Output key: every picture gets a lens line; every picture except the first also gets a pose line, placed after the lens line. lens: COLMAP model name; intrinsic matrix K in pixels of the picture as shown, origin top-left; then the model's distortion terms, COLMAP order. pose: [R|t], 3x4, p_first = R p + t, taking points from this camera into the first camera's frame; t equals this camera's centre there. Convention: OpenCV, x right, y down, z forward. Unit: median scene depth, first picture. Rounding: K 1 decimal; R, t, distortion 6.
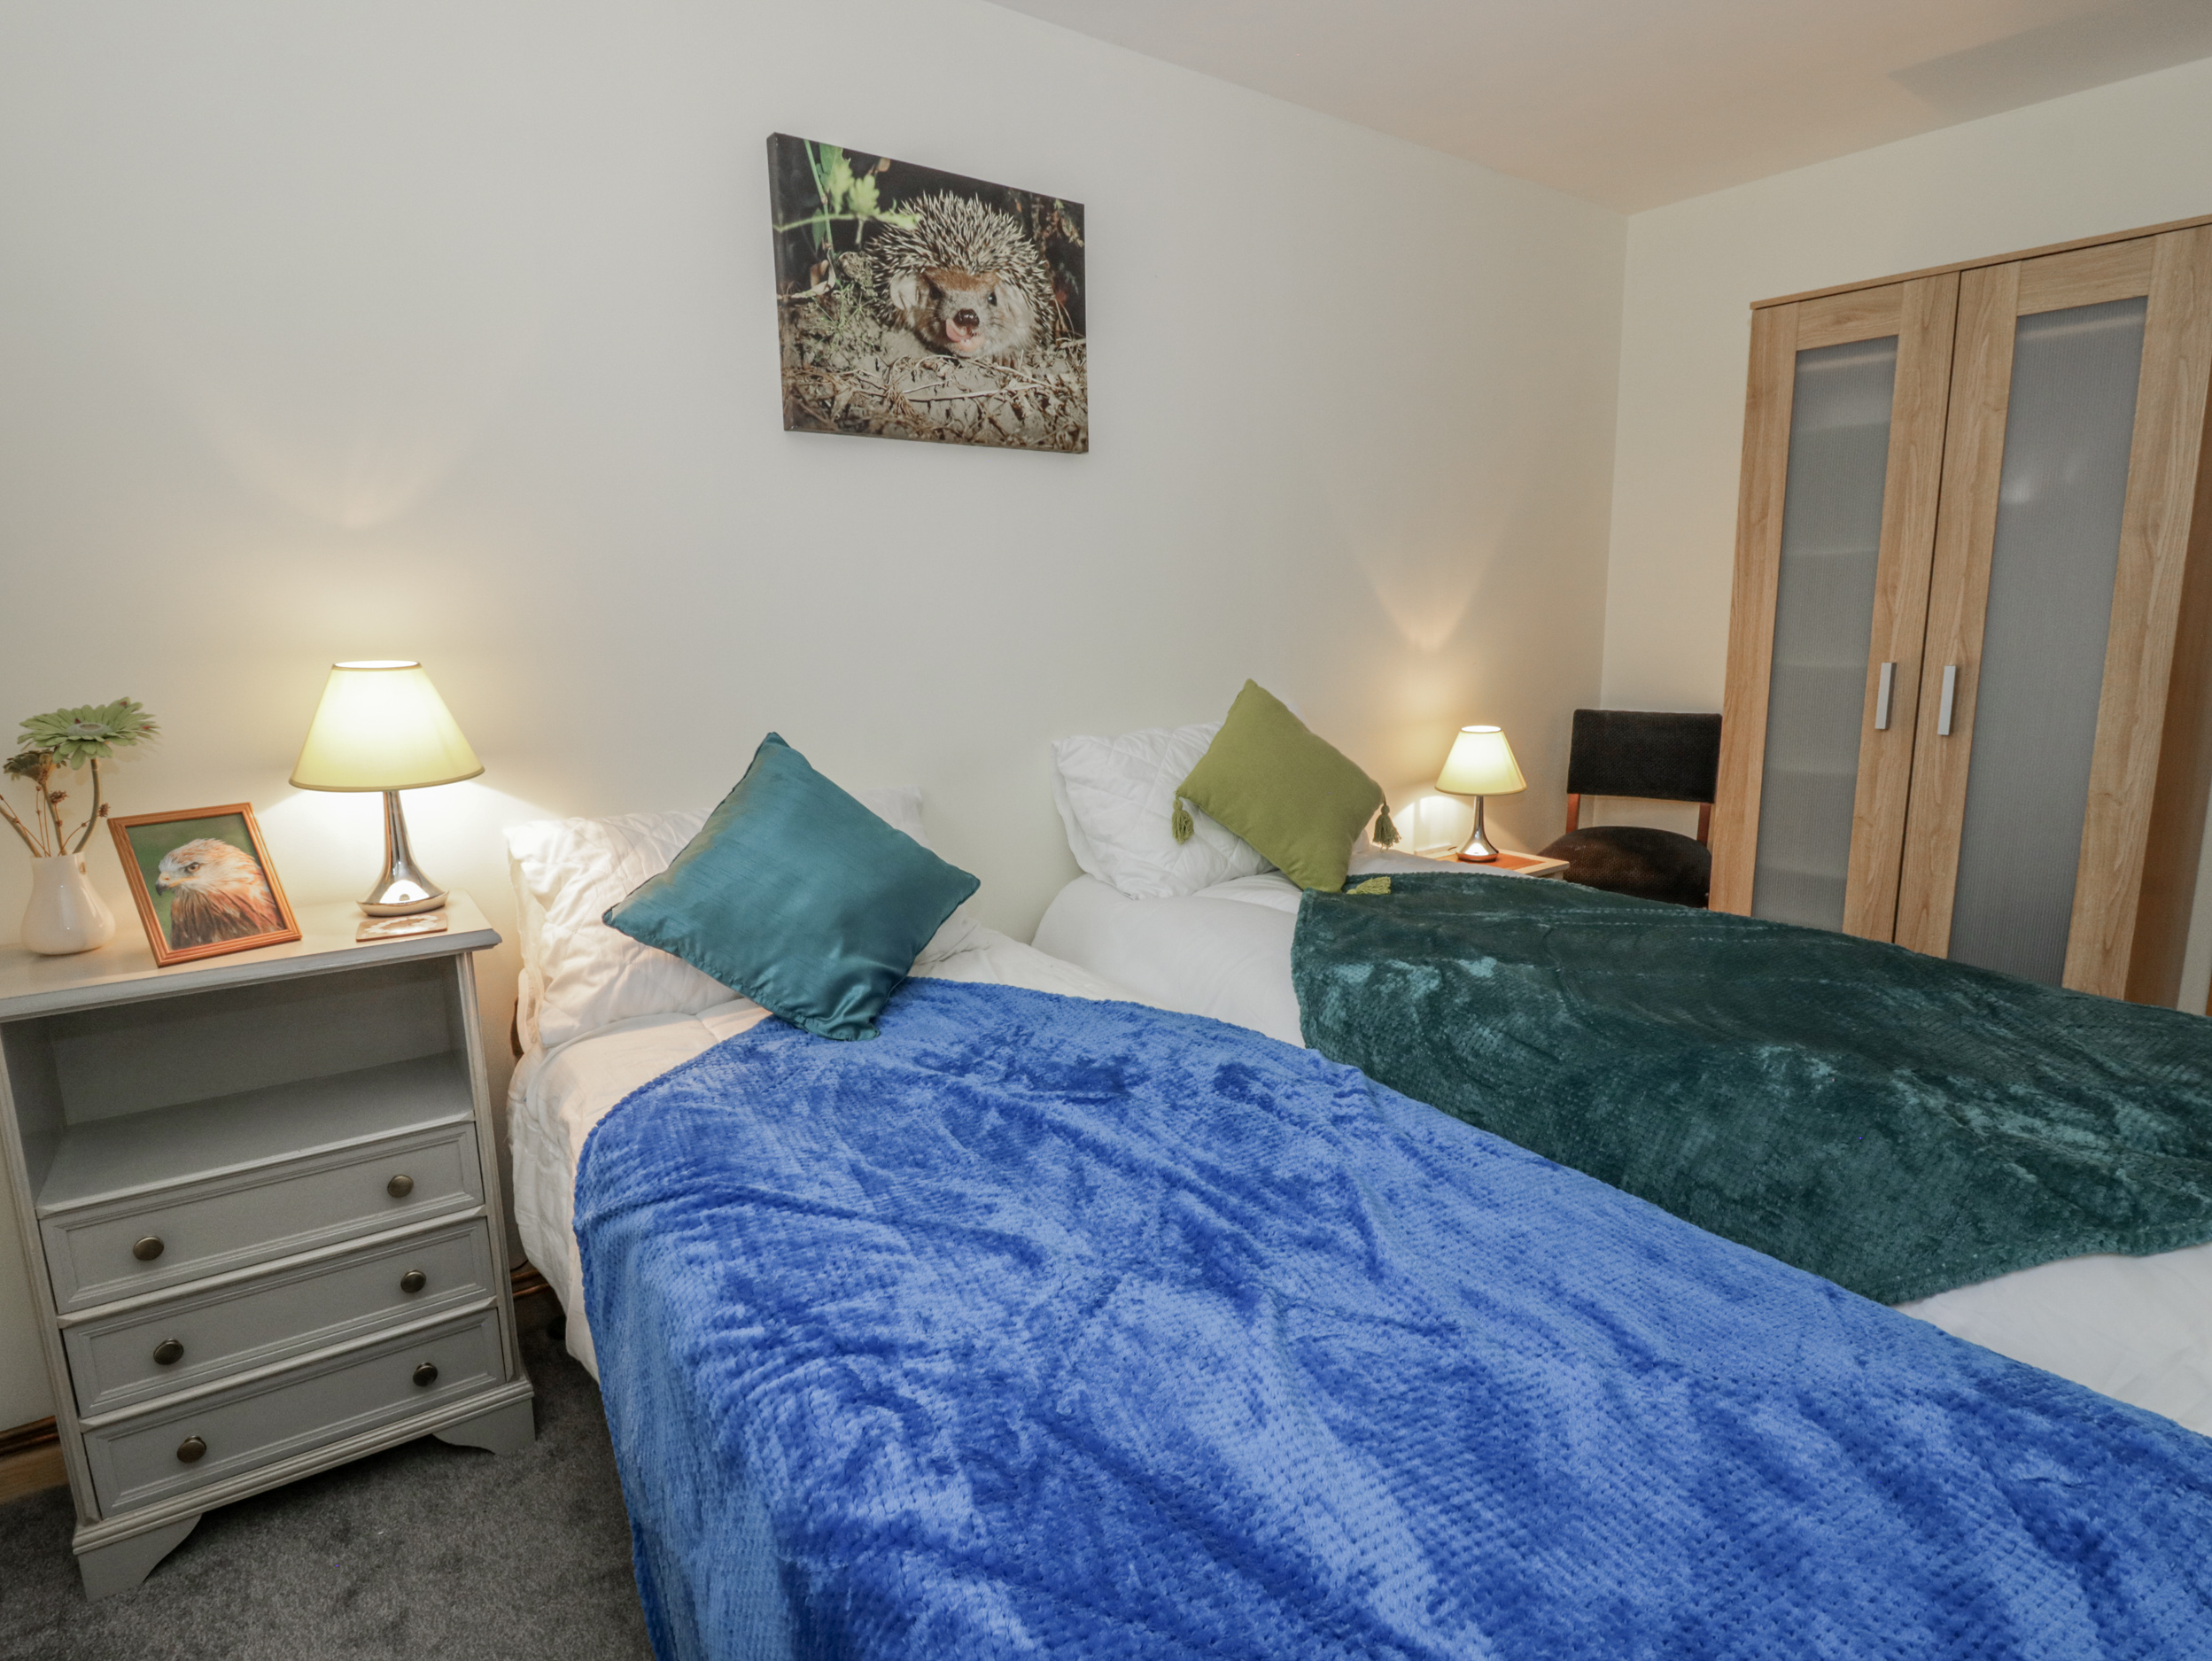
lens RADIAL K [[1157.6, 0, 1118.1], [0, 1157.6, 827.9], [0, 0, 1]] dist [0.000865, -0.011772]
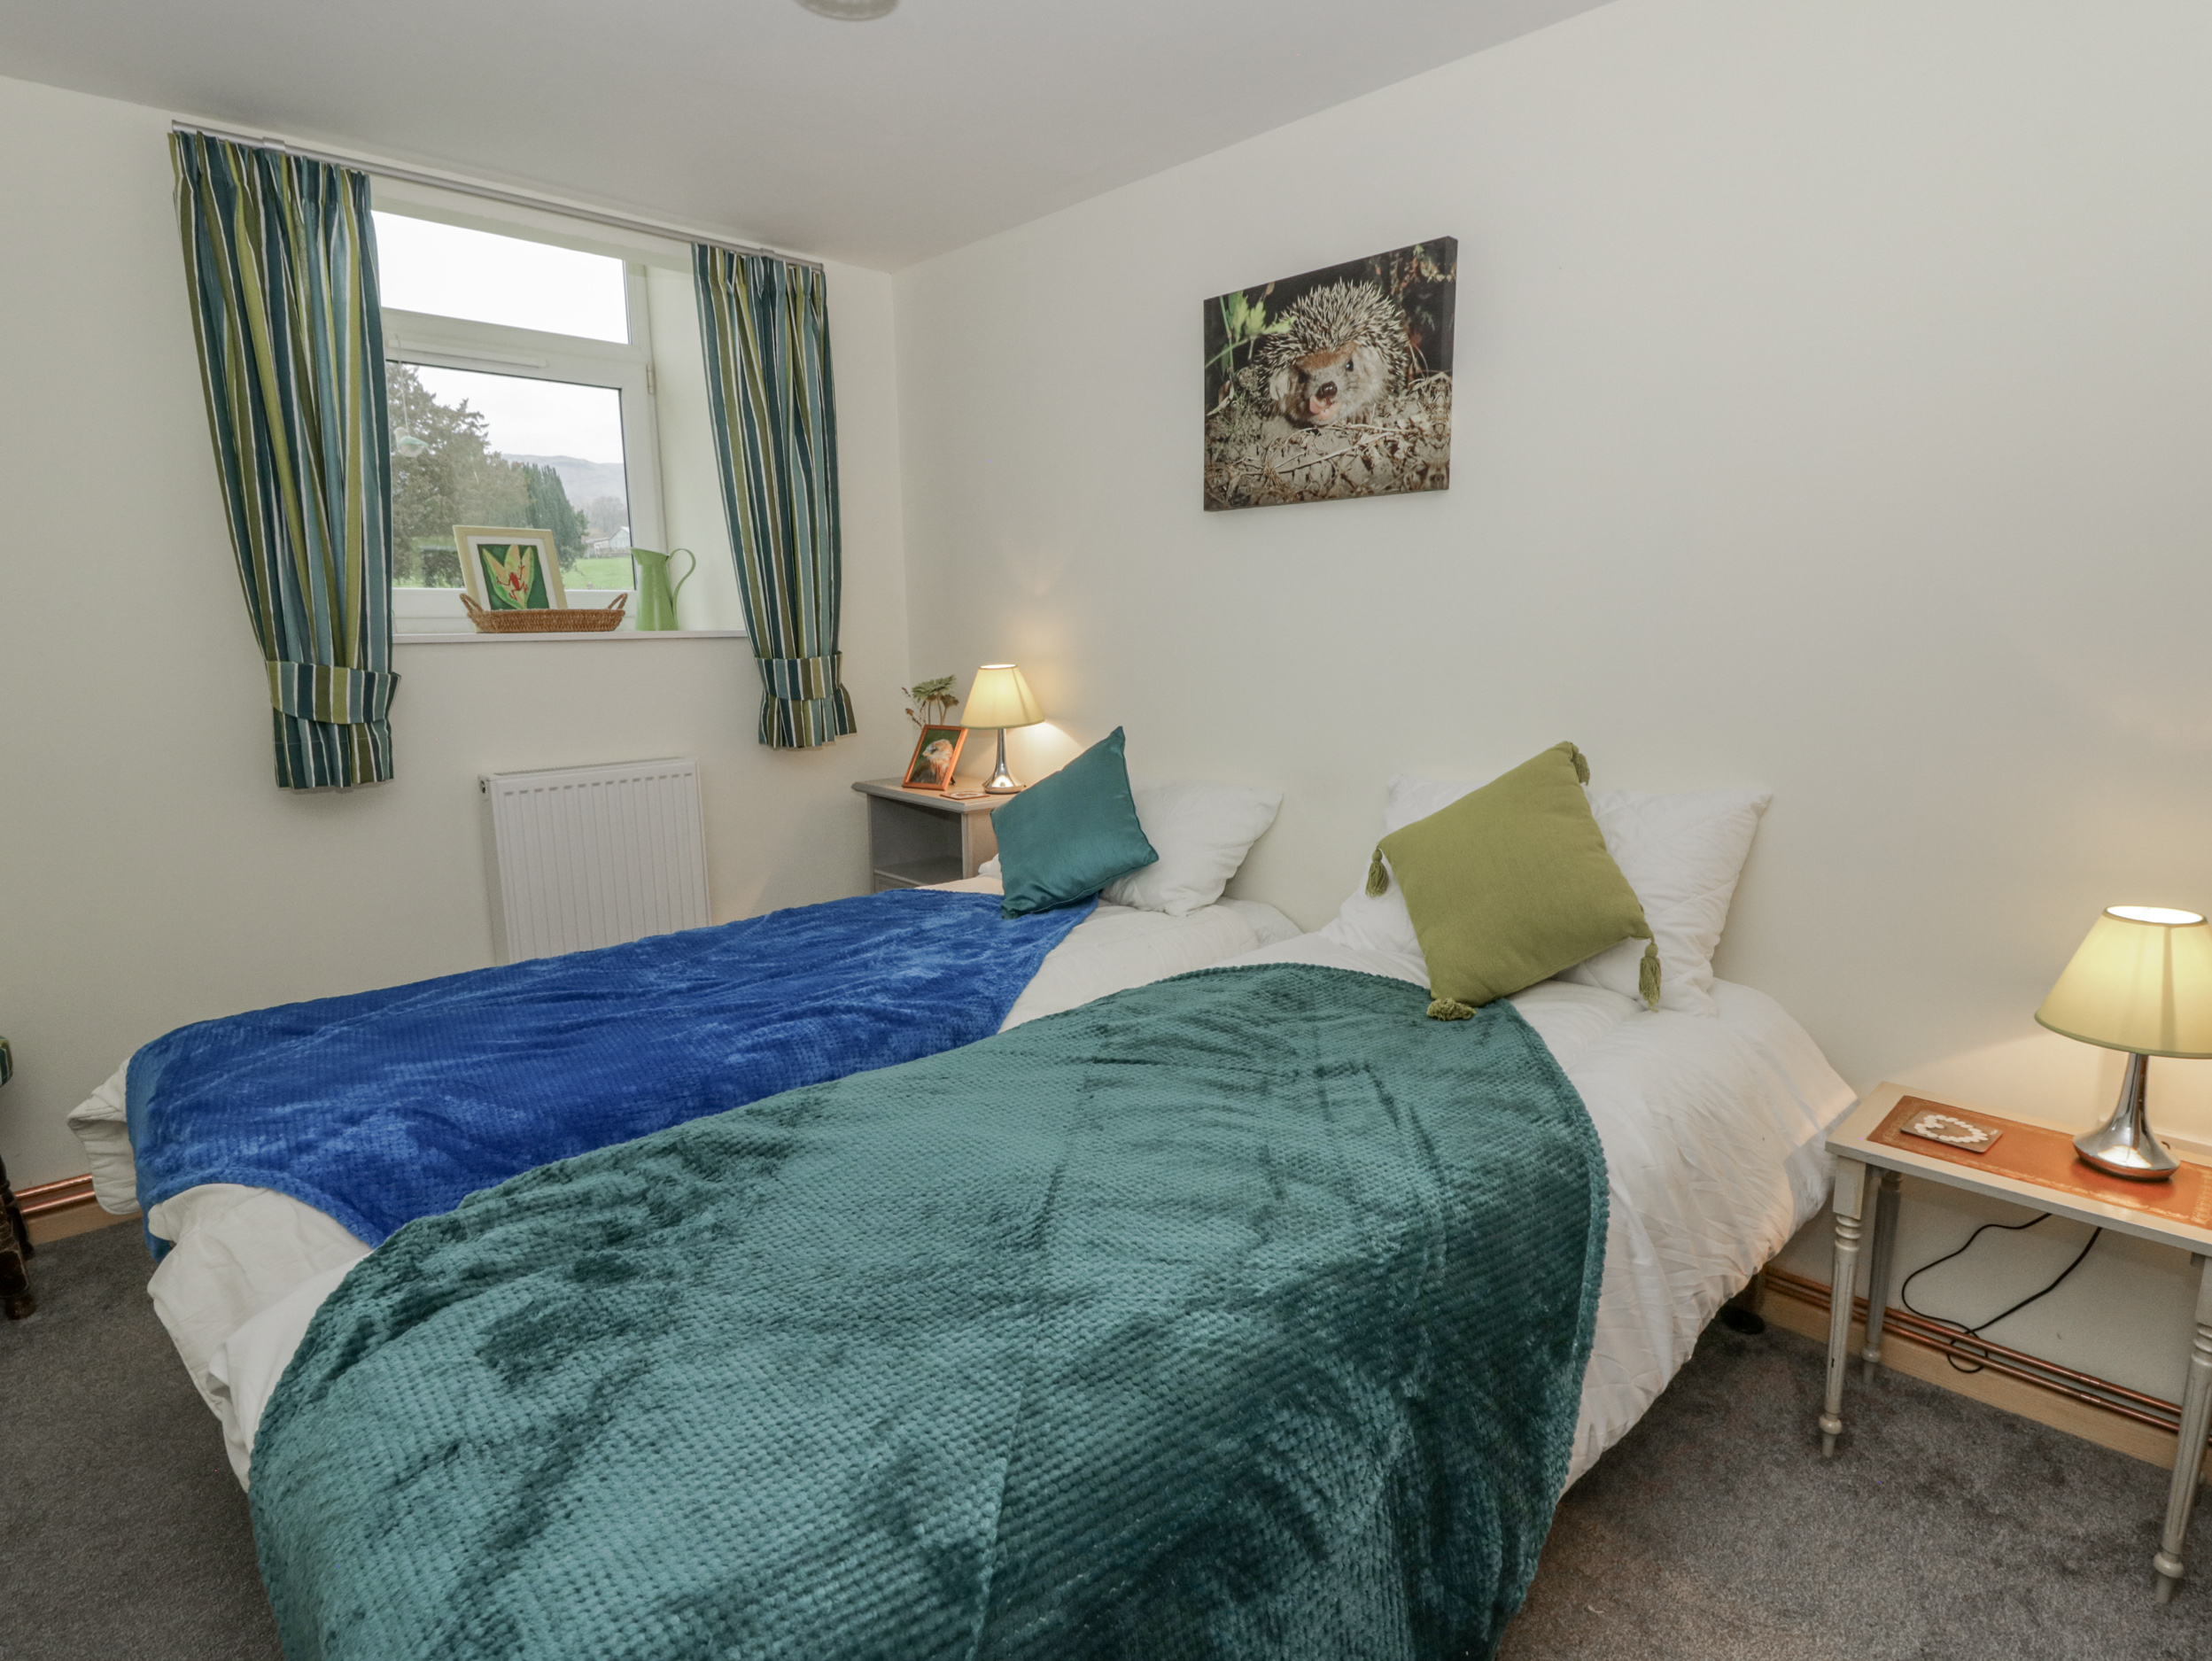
lens RADIAL K [[1161.1, 0, 1120.9], [0, 1161.1, 810.5], [0, 0, 1]] dist [-0.001649, -0.012999]
pose [[0.137124, 0.178008, -0.974428, 1.025521], [-0.172056, 0.973047, 0.153543, -0.180948], [0.975497, 0.146602, 0.164056, 0.679999]]
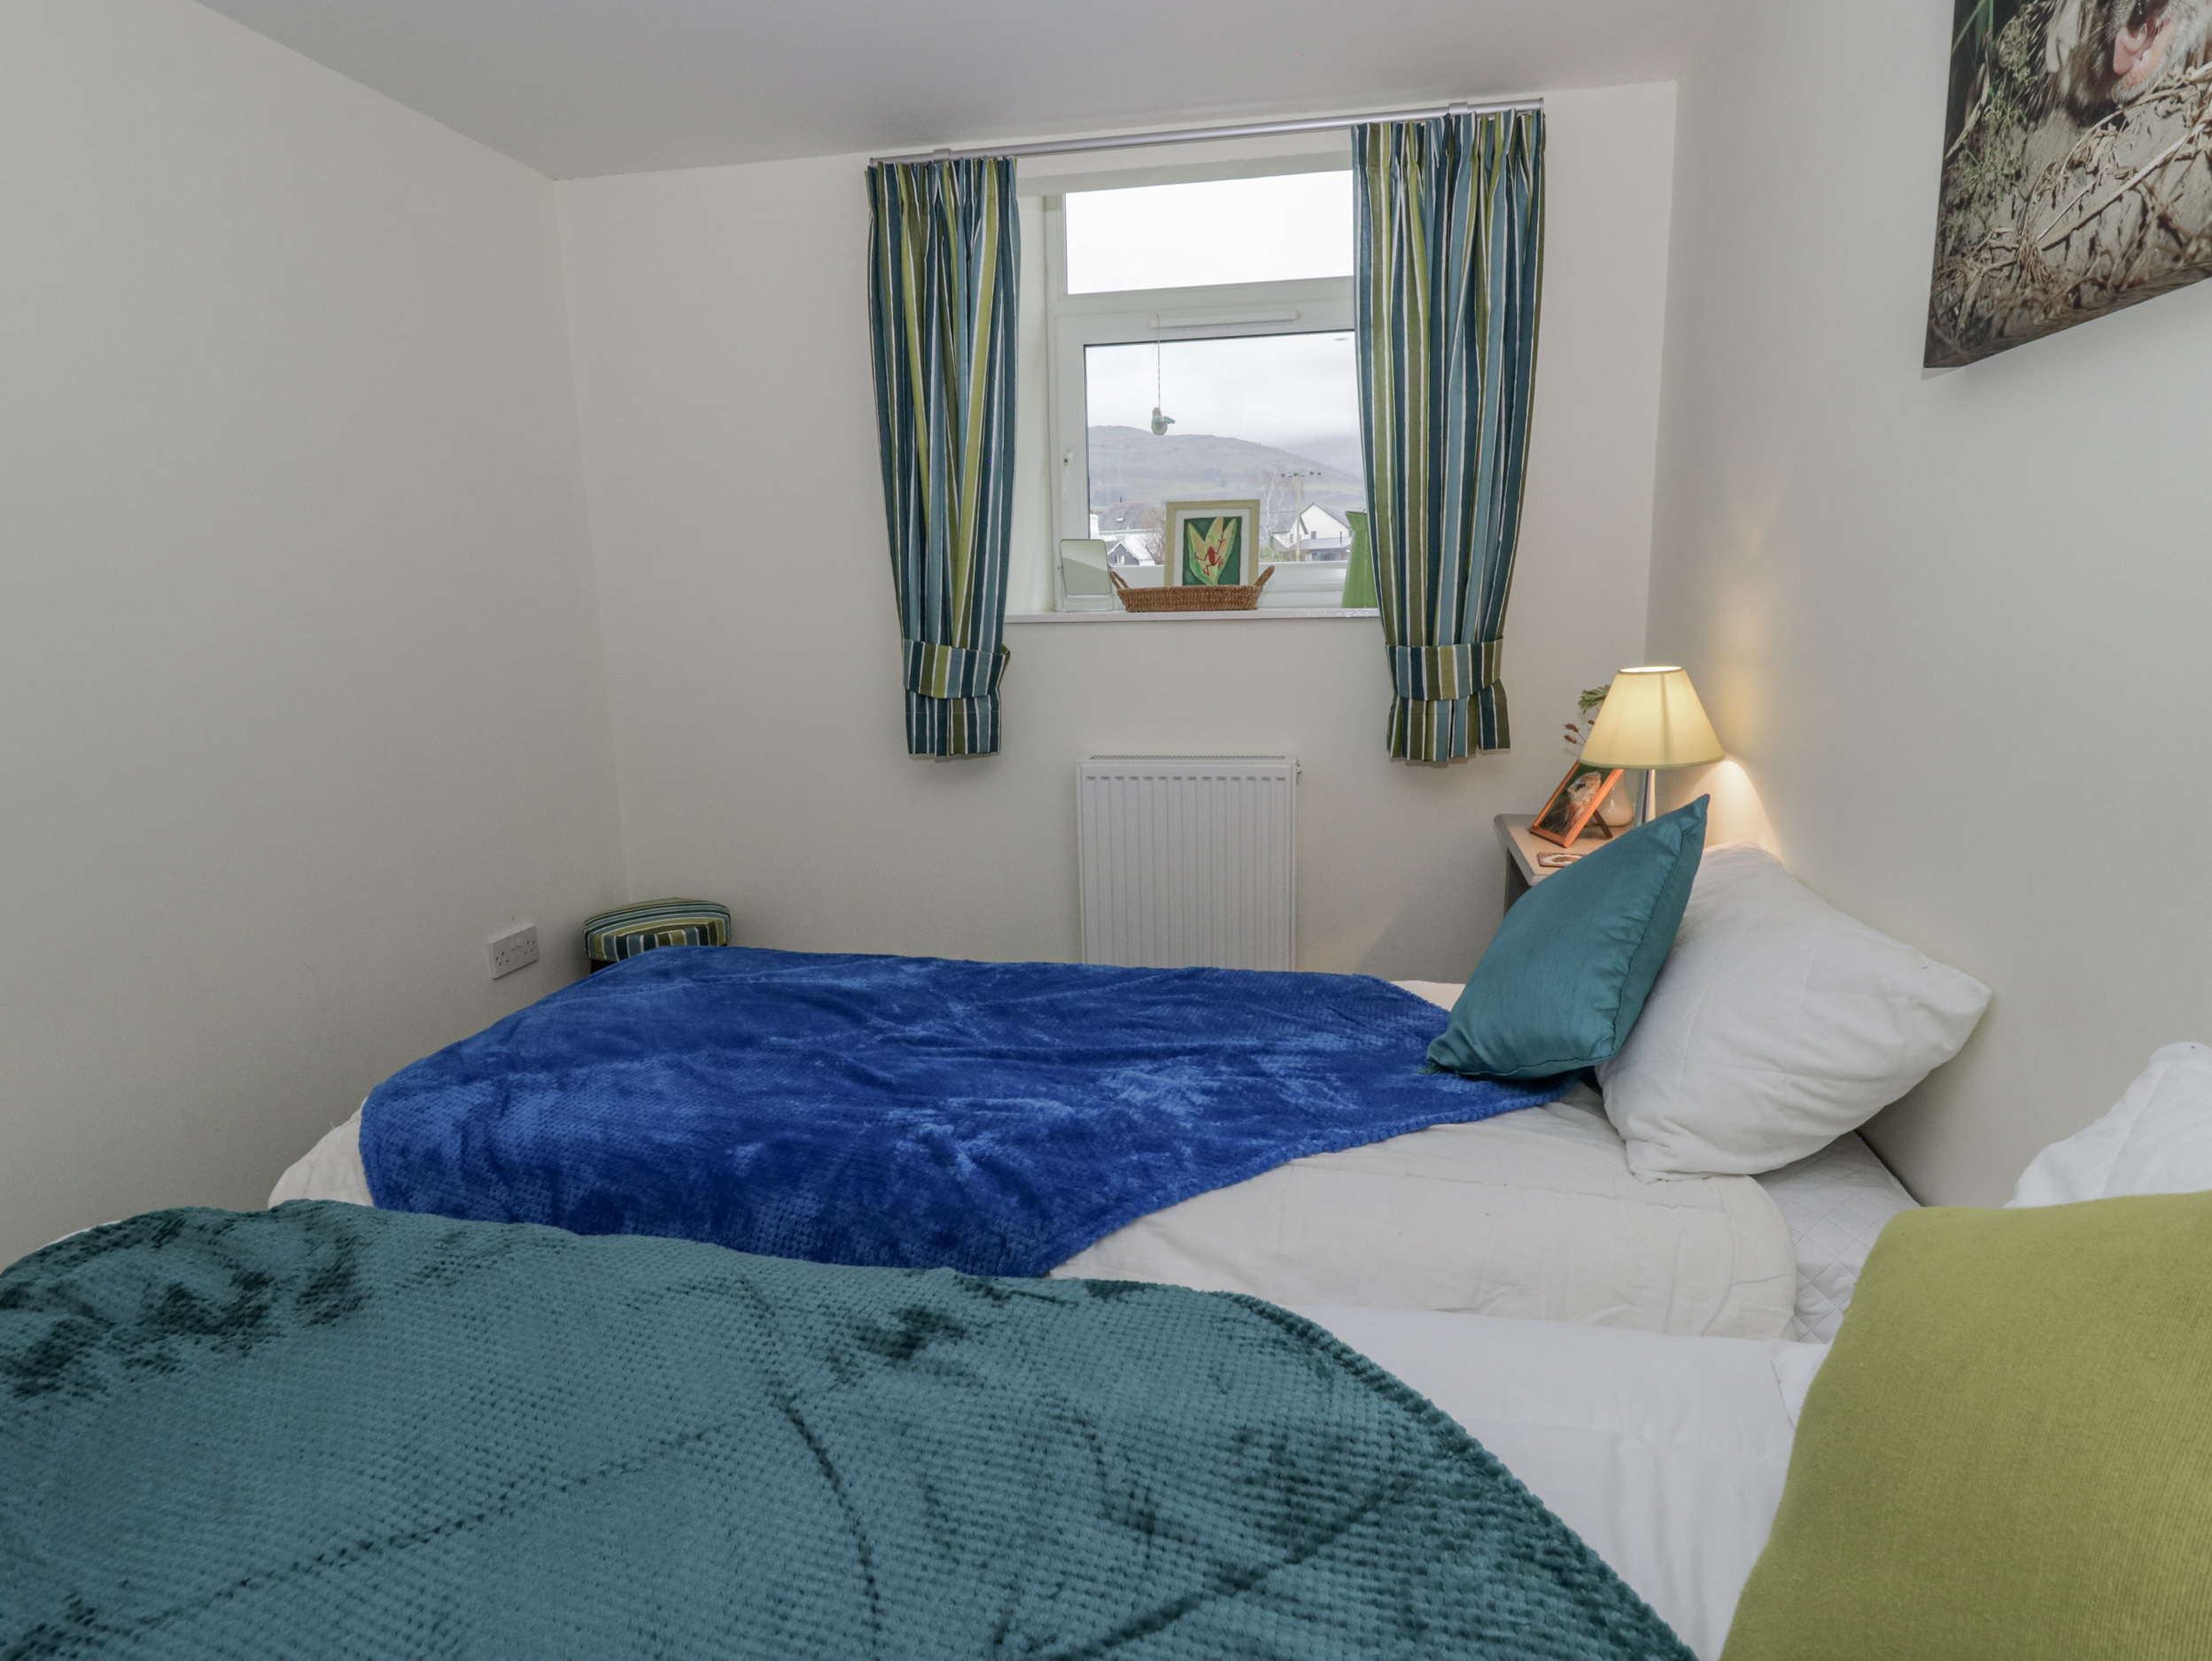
lens RADIAL K [[1157.6, 0, 1118.1], [0, 1157.6, 827.9], [0, 0, 1]] dist [0.000865, -0.011772]
pose [[-0.730416, 0.166837, -0.662312, 0.482320], [-0.088395, 0.938460, 0.333884, -0.259742], [0.677258, 0.302419, -0.670719, 1.120372]]
